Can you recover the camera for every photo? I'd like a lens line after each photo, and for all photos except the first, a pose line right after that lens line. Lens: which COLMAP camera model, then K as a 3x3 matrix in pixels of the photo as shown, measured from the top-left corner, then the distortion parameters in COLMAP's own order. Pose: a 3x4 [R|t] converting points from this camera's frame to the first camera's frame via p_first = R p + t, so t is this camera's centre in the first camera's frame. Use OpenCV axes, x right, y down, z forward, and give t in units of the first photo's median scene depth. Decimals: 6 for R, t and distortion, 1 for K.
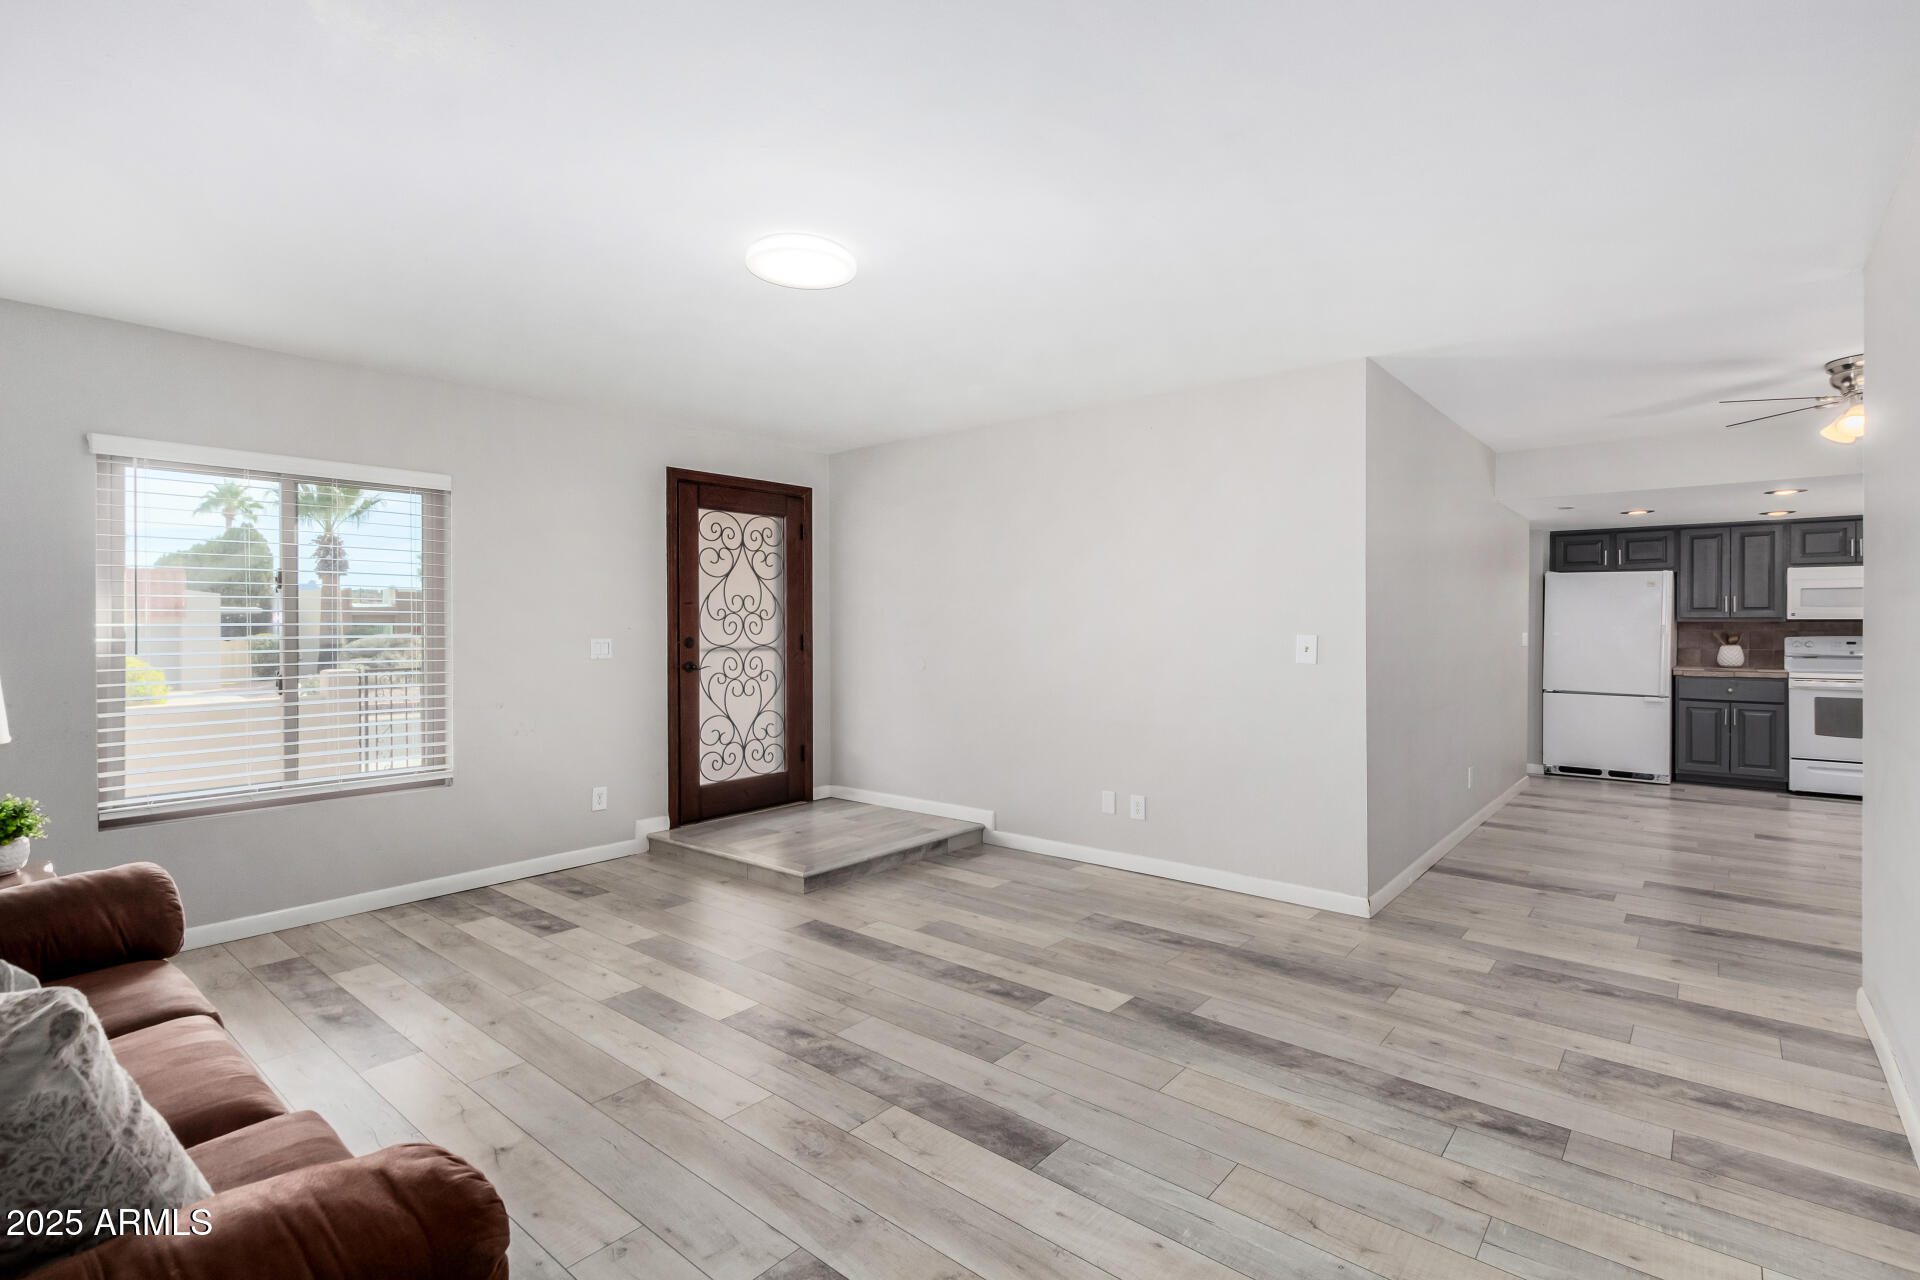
lens RADIAL K [[897.2, 0, 964.3], [0, 897.2, 633.2], [0, 0, 1]] dist [0.003990, -0.002407]
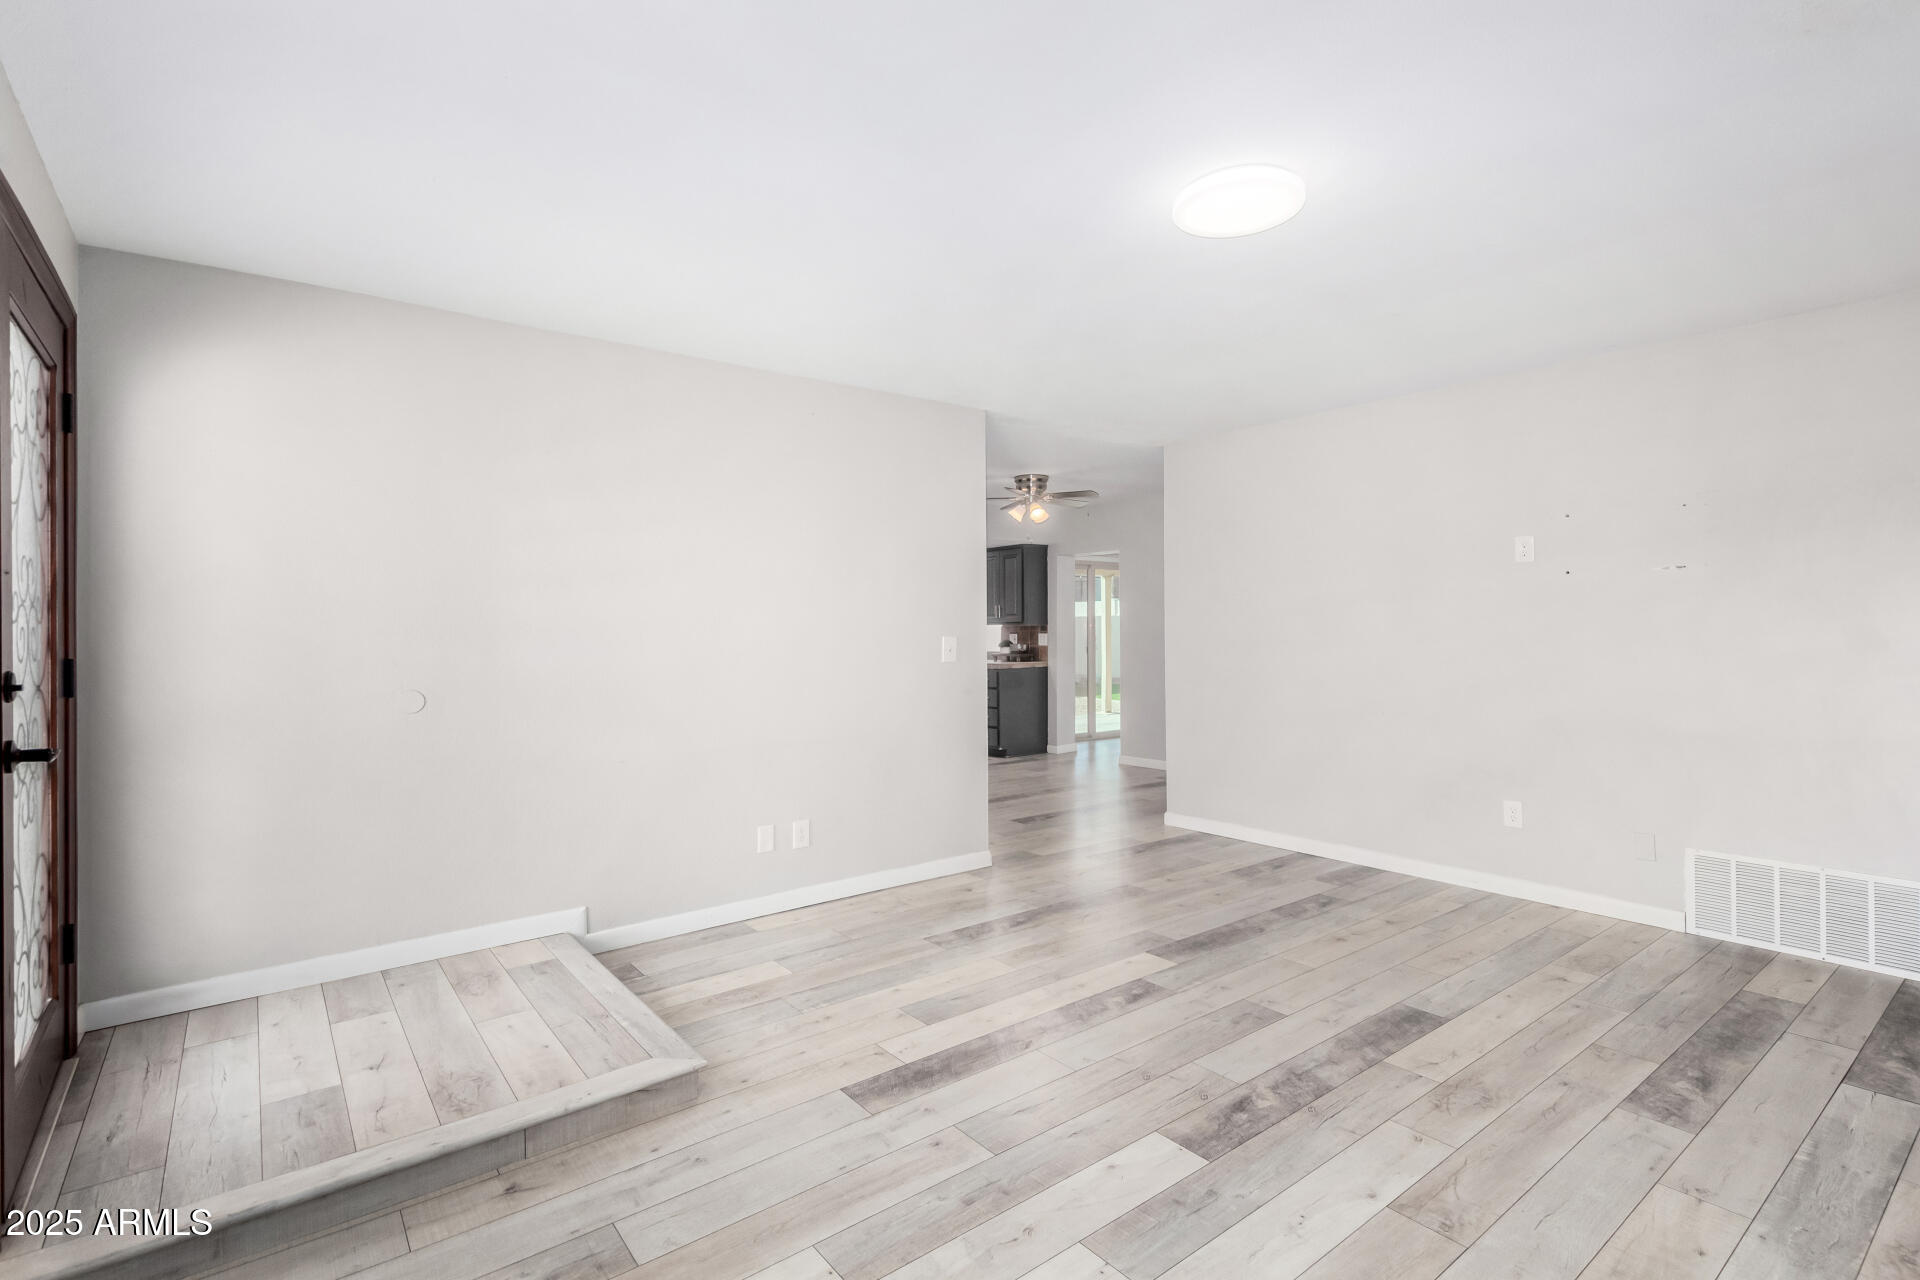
lens RADIAL K [[897.2, 0, 959.4], [0, 897.2, 629.5], [0, 0, 1]] dist [0.003990, -0.002407]
pose [[0.220769, -0.006261, 0.975306, -1.055483], [0.020557, 0.999787, 0.001765, -0.017442], [-0.975109, 0.019660, 0.220851, 1.038445]]
